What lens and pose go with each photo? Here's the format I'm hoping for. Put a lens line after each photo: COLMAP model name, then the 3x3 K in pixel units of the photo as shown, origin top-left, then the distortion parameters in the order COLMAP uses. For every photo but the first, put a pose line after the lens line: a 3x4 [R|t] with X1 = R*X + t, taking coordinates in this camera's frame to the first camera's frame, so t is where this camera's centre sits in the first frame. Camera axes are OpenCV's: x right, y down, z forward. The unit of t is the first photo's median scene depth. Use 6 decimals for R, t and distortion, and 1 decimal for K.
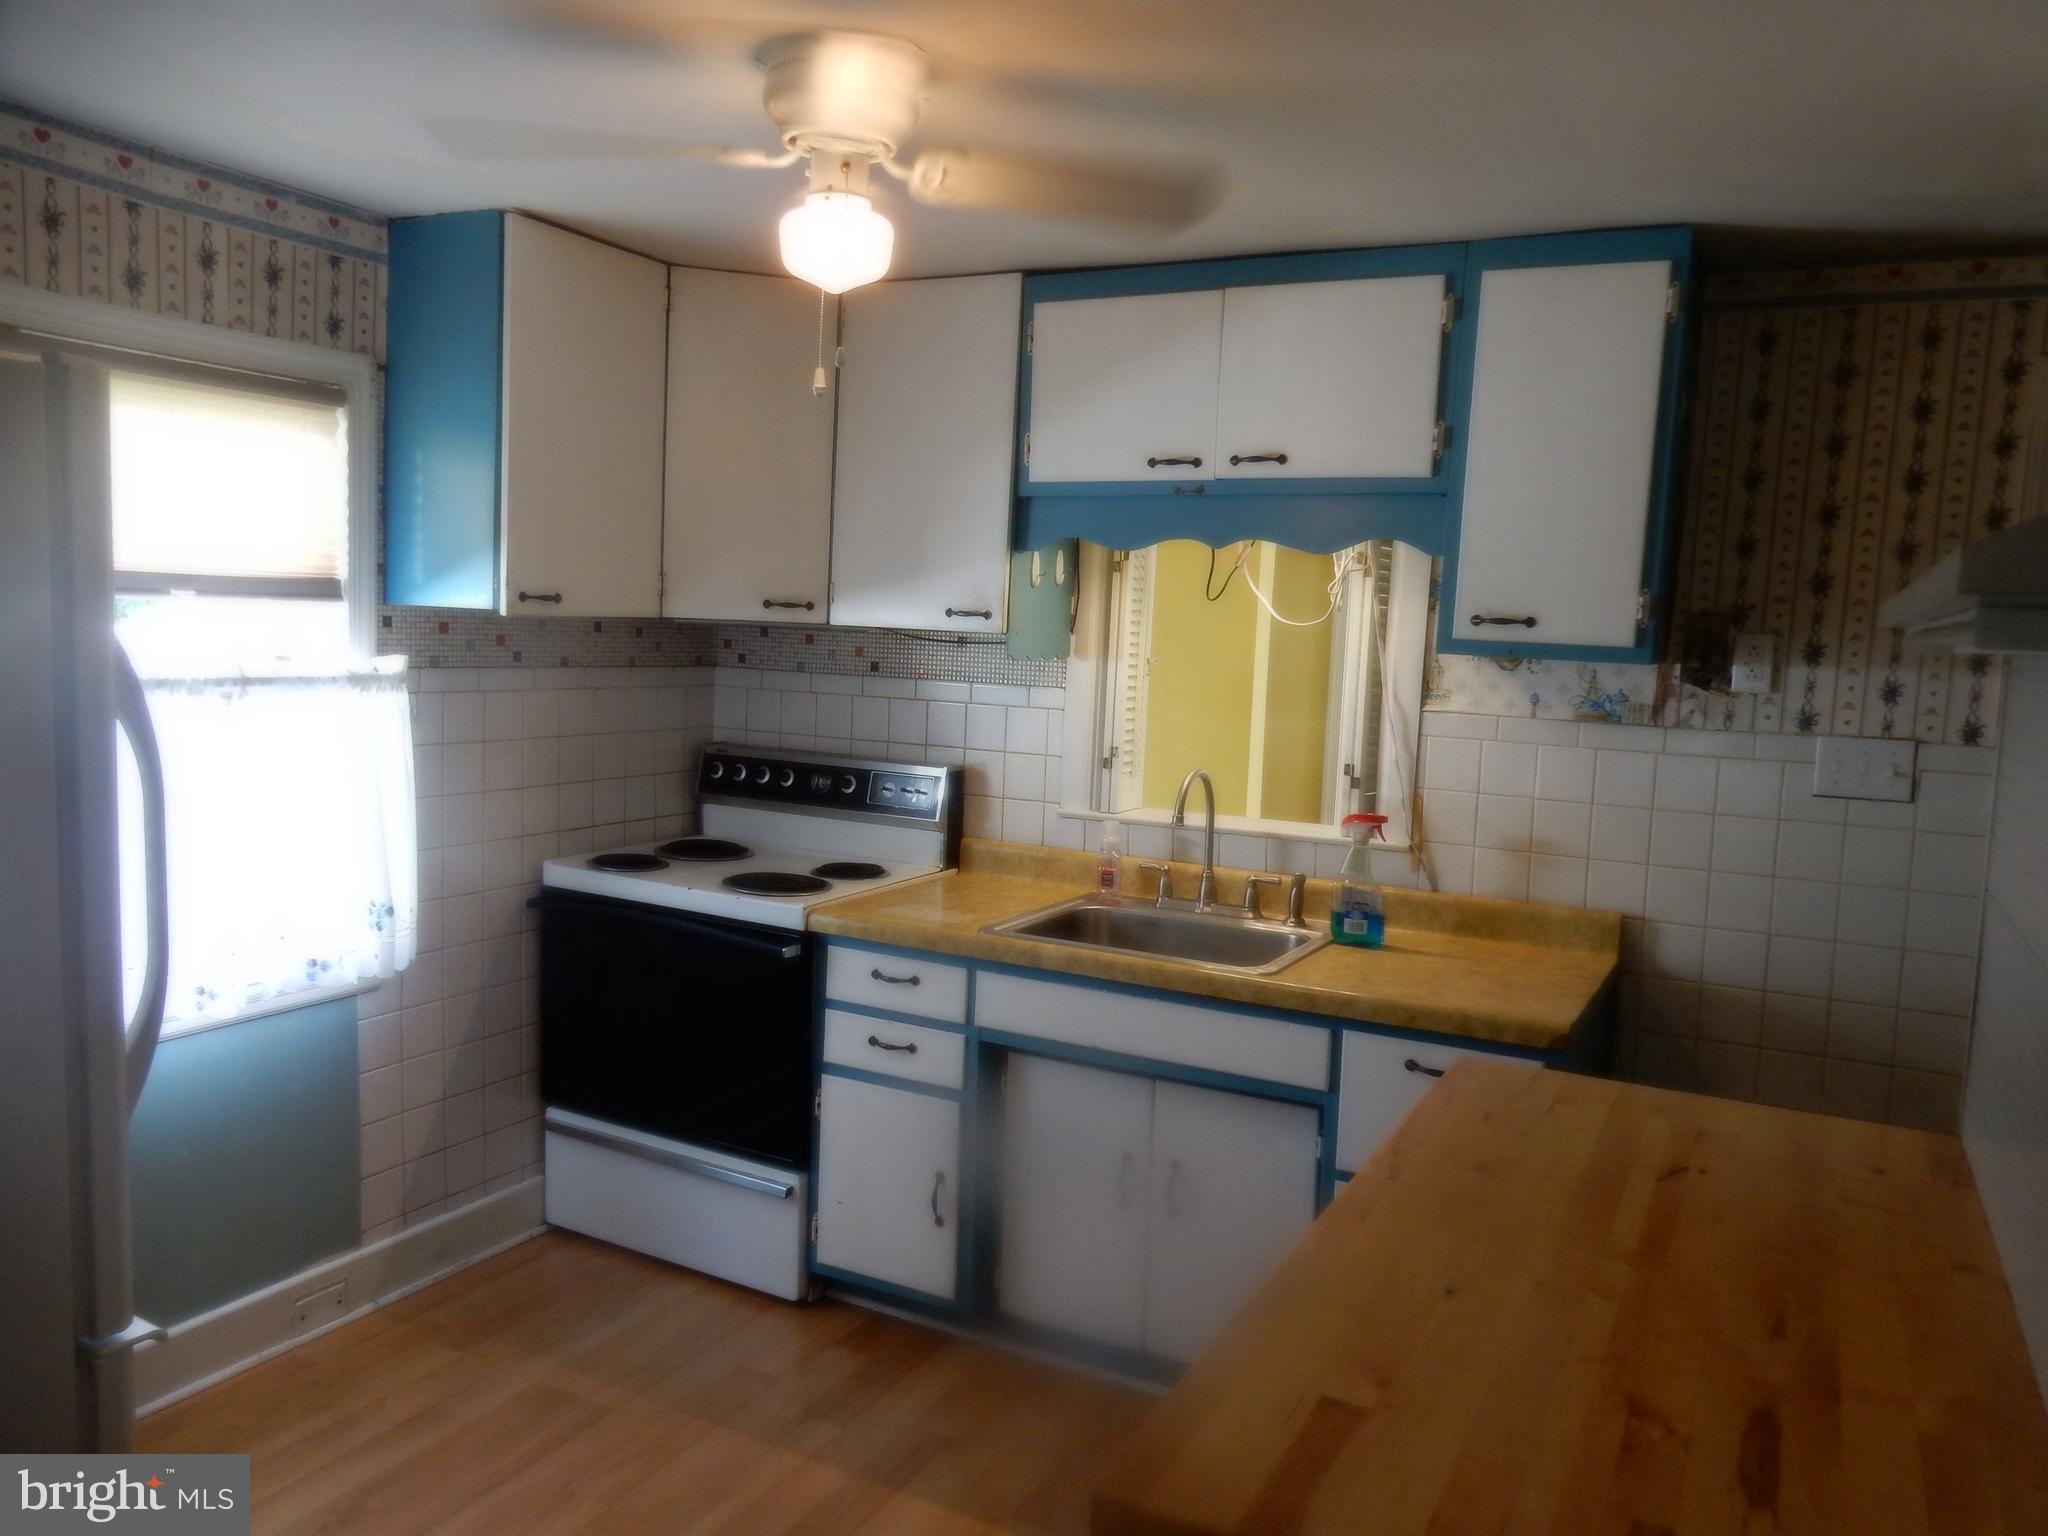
lens RADIAL K [[1513.2, 0, 979.4], [0, 1513.2, 791.3], [0, 0, 1]] dist [-0.042234, -0.000696]
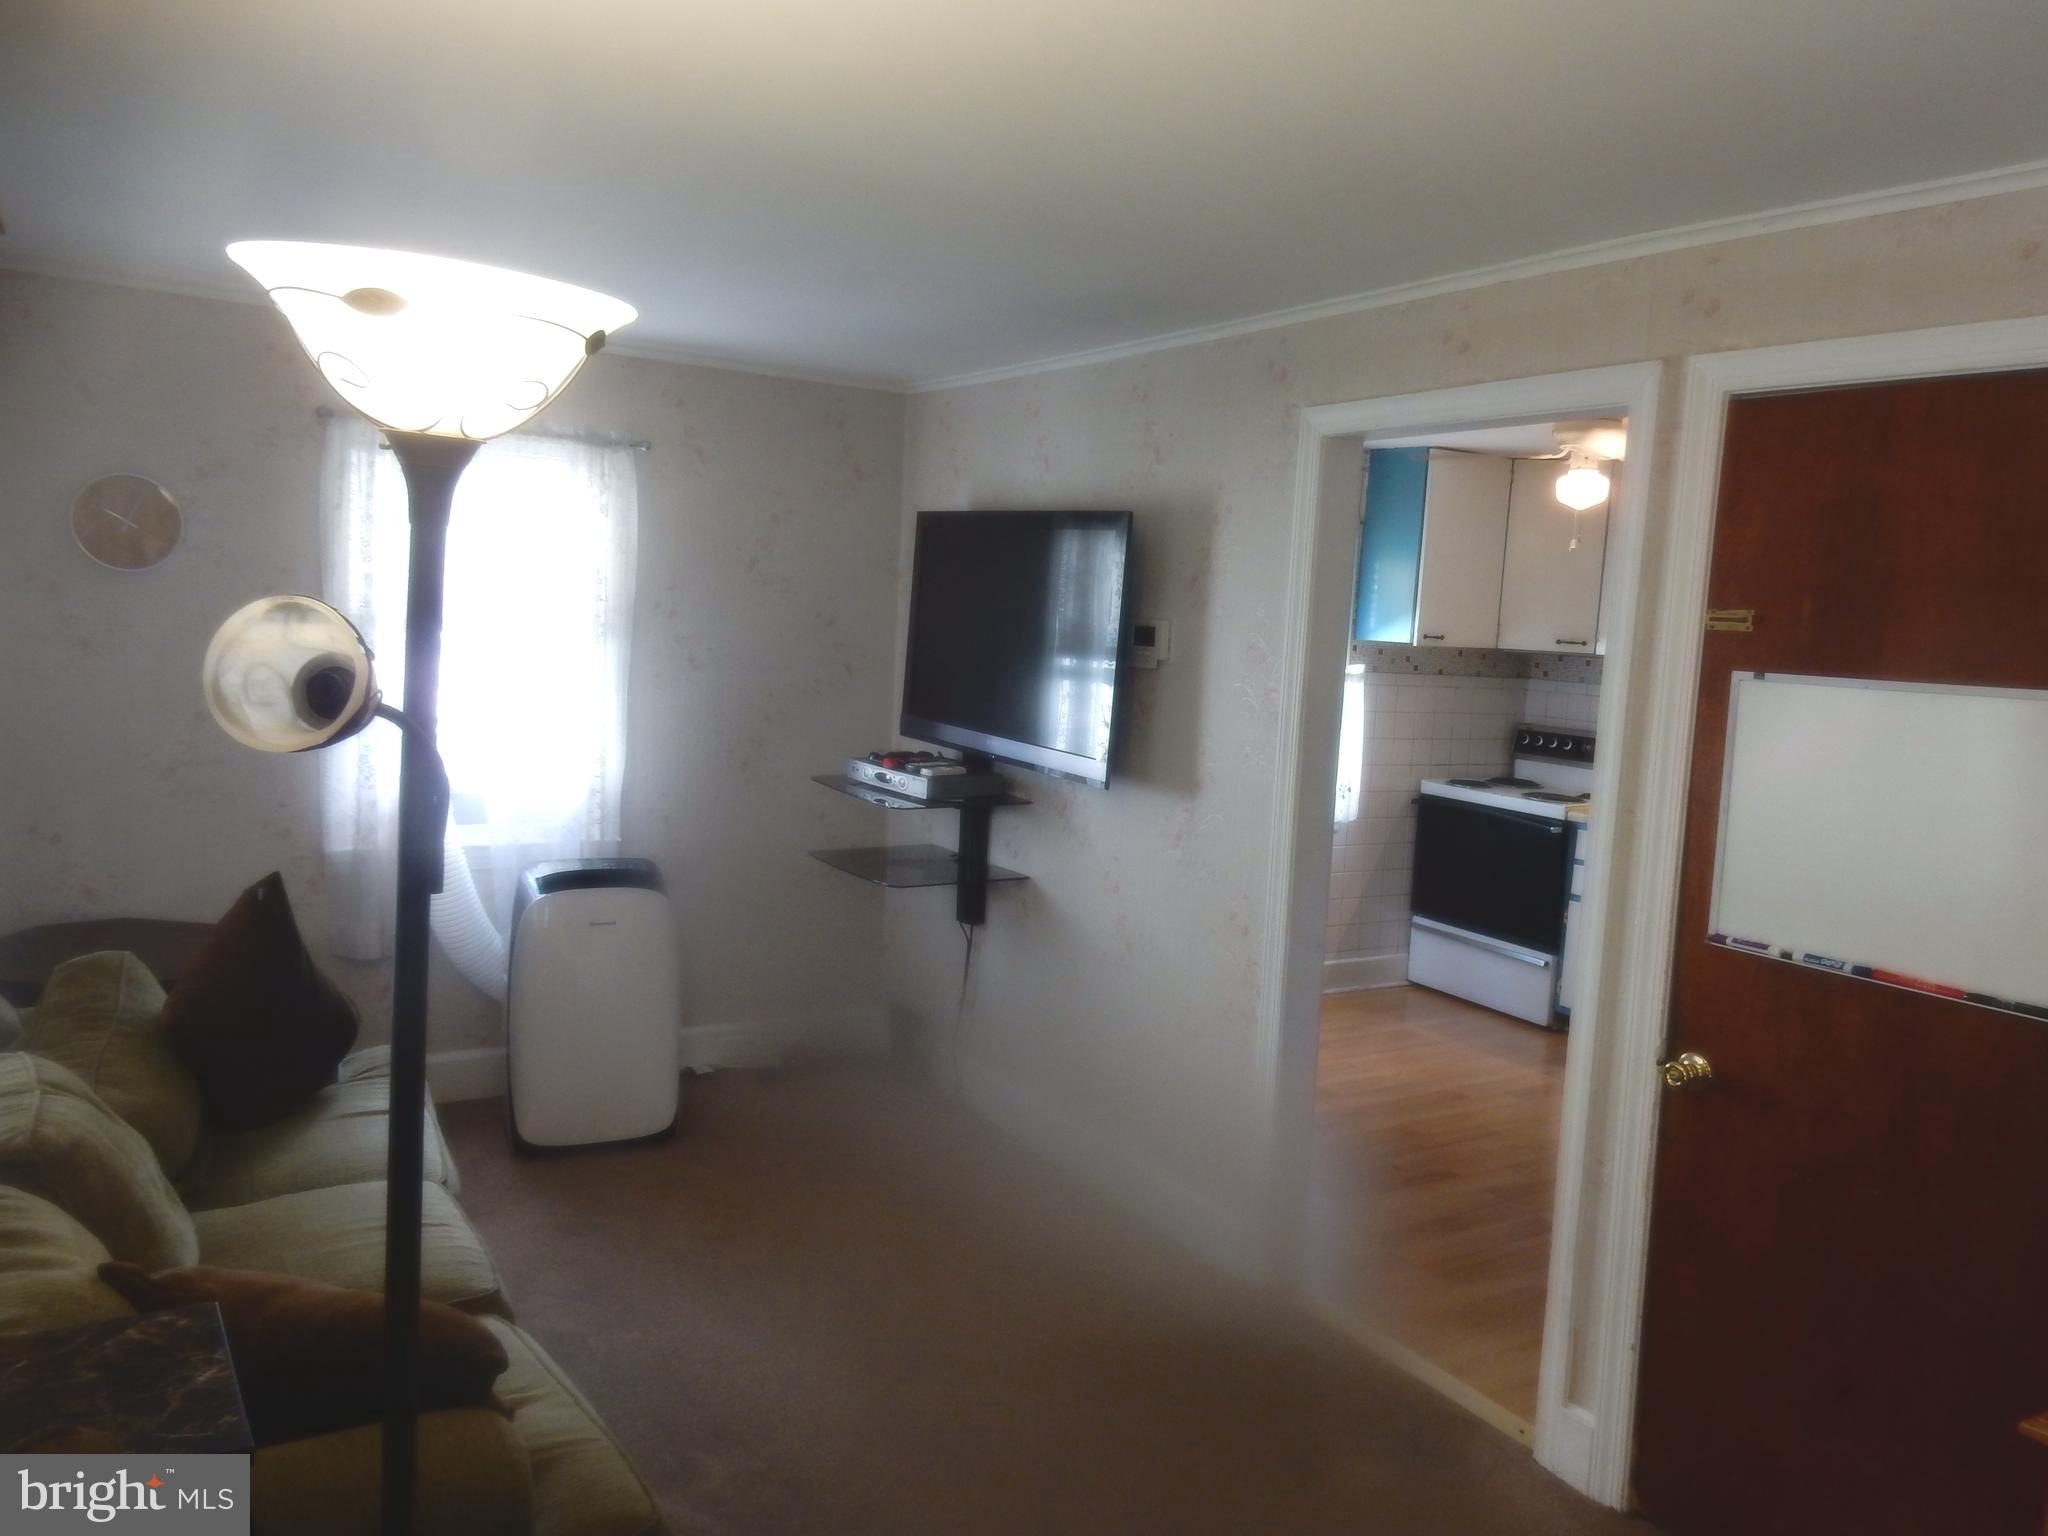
lens RADIAL K [[1513.2, 0, 979.4], [0, 1513.2, 791.3], [0, 0, 1]] dist [-0.042234, -0.000696]
pose [[0.857258, 0.061291, -0.511226, 0.190690], [-0.071566, 0.997436, -0.000425, 0.101169], [0.509889, 0.036951, 0.859446, -0.863293]]
